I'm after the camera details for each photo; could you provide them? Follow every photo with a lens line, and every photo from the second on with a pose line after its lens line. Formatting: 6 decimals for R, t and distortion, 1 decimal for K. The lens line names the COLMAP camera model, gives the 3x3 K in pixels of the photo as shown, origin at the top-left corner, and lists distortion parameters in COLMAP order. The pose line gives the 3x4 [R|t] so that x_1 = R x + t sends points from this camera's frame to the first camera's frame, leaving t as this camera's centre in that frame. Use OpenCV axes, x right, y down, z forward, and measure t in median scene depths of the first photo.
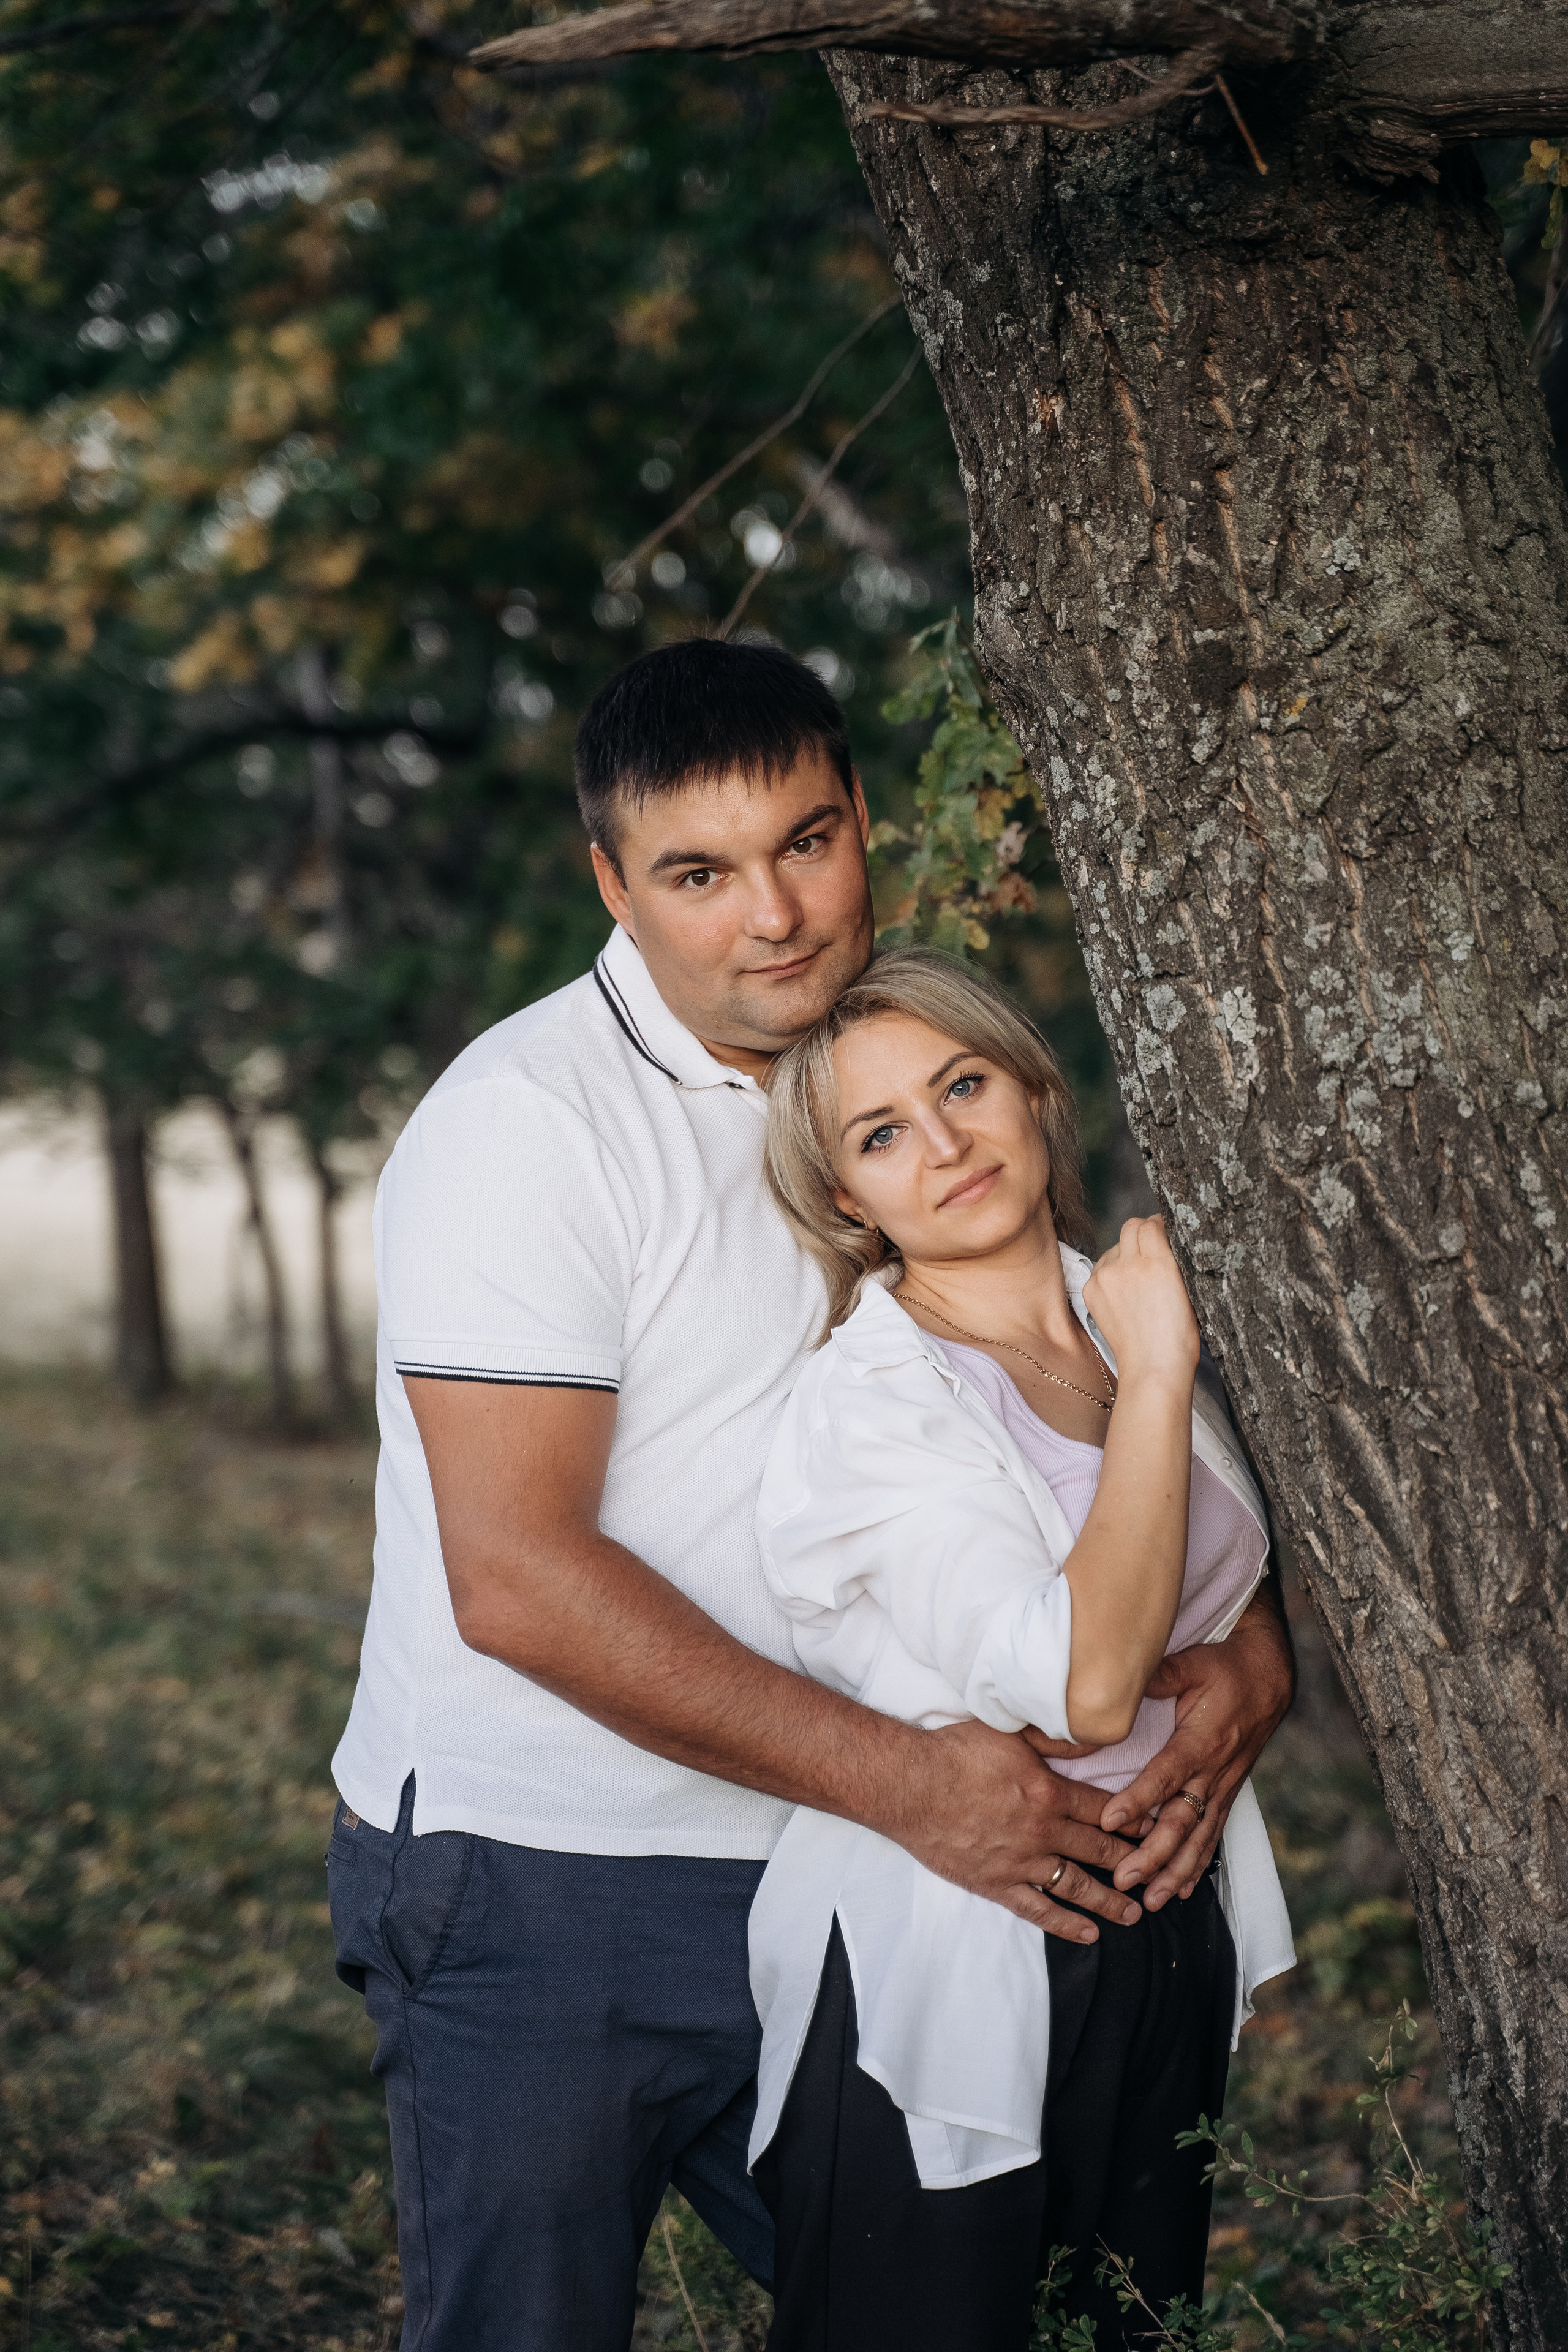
lens RADIAL K [[4581.4, 0, 784.0], [0, 4581.4, 1176.0], [0, 0, 1]] dist [0.298194, 0.281315]
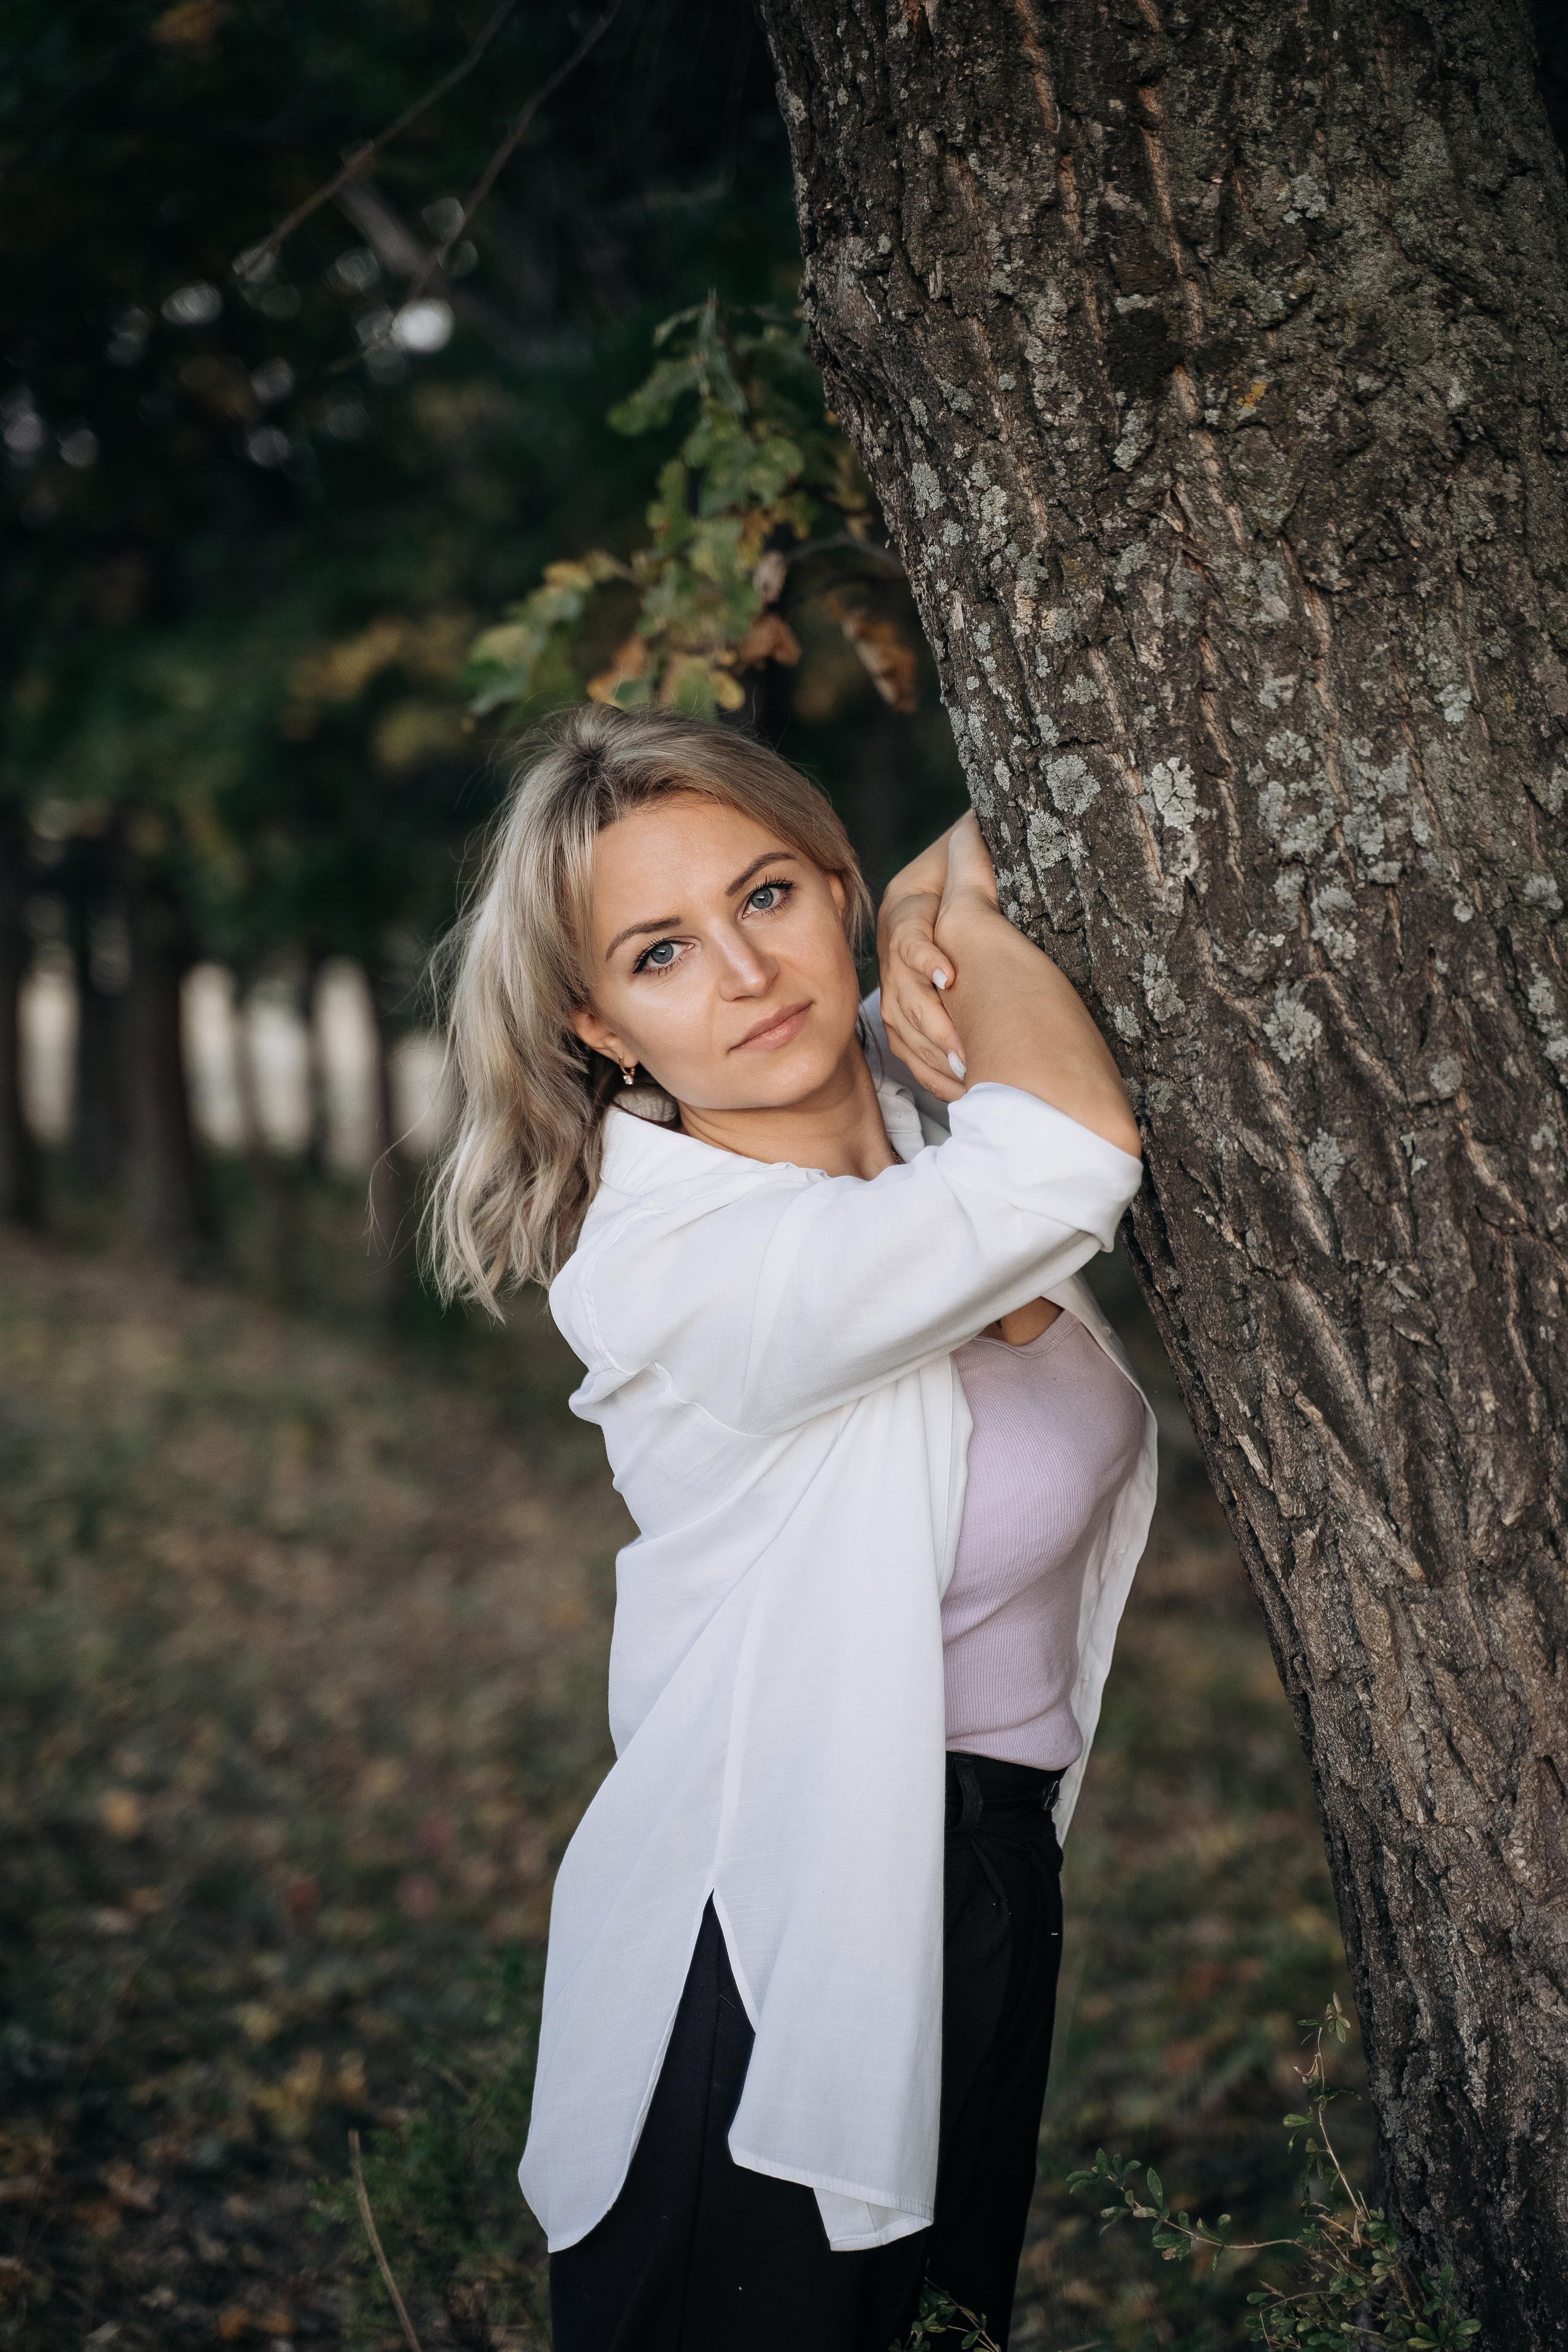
lens RADIAL K [[4581.4, 0, 784.0], [0, 4581.4, 1176.0], [0, 0, 1]] dist [0.298194, 0.281315]
pose [[0.994980, -0.013472, 0.099164, -0.046369], [0.008058, 0.998465, 0.054793, -0.013248], [-0.099750, -0.053719, 0.993561, 0.217884]]
